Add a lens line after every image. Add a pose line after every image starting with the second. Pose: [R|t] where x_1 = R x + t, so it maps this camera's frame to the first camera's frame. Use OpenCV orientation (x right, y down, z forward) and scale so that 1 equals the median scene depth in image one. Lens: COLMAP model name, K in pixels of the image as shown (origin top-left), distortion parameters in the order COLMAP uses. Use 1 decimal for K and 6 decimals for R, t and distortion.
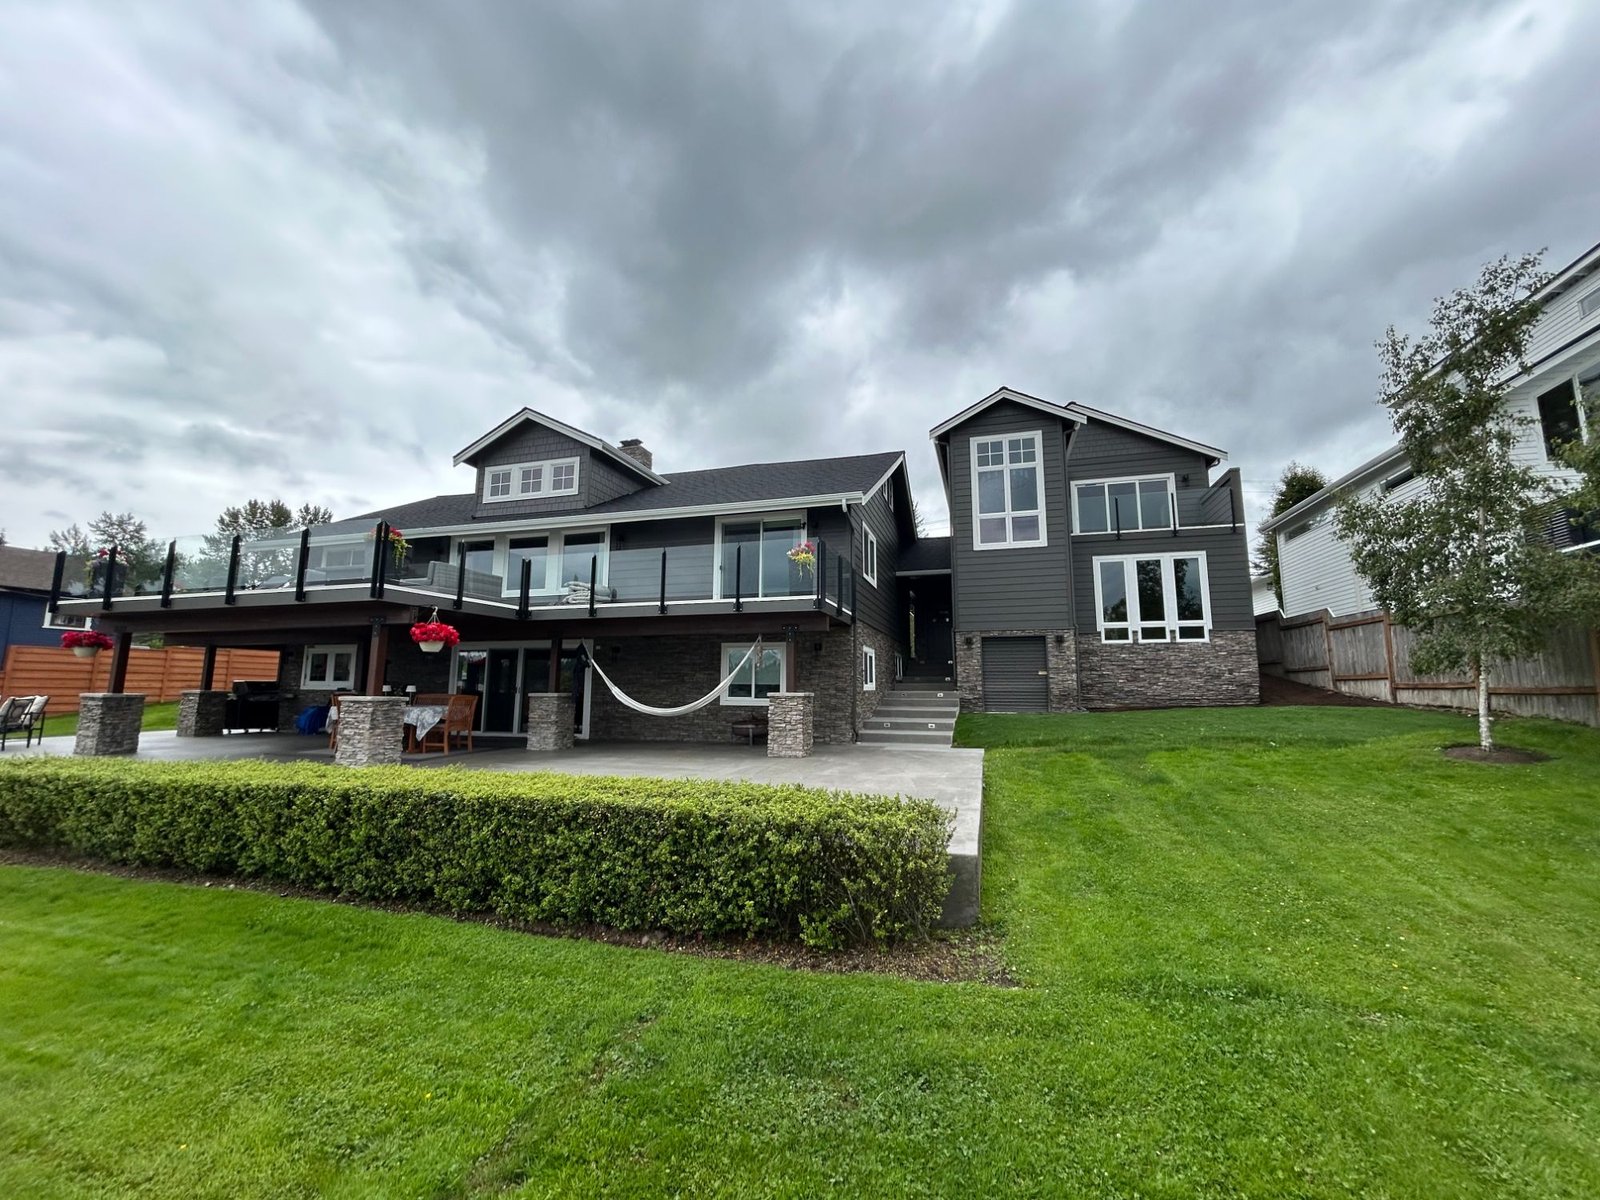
lens RADIAL K [[646.2, 0, 800.0], [0, 646.2, 600.0], [0, 0, 1]] dist [-0.000396, -0.000235]
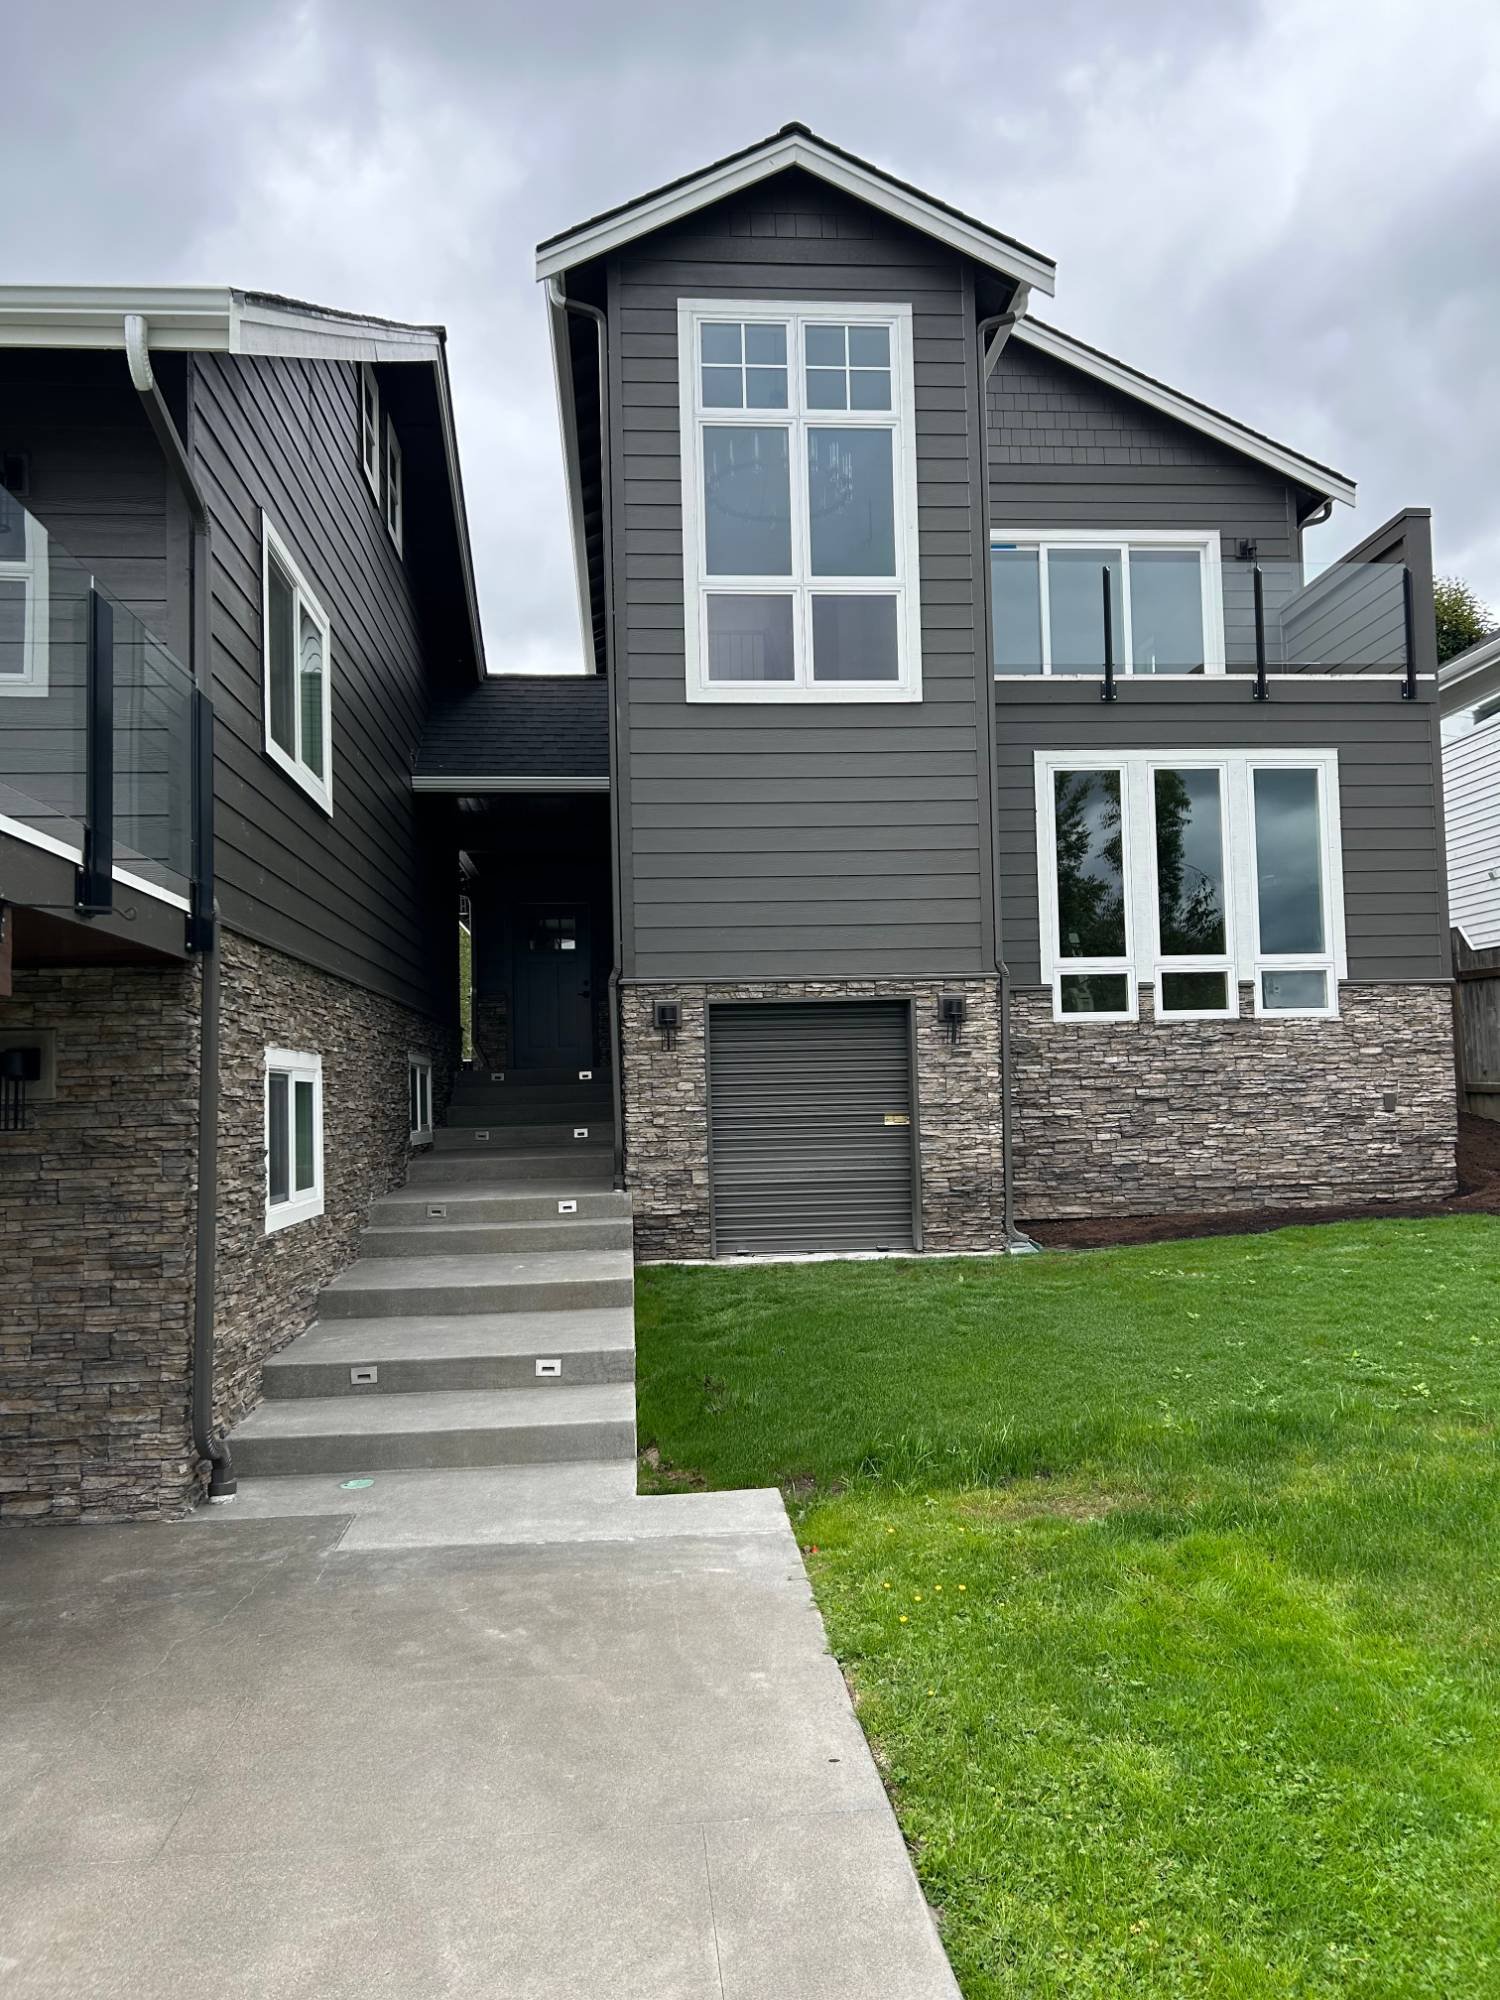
lens RADIAL K [[1459.5, 0, 742.6], [0, 1459.5, 1016.3], [0, 0, 1]] dist [0.076102, -0.001747]
pose [[0.934297, -0.004627, 0.356467, 0.059663], [-0.023513, 0.996939, 0.074568, 0.013236], [-0.355720, -0.078050, 0.931328, 0.377734]]
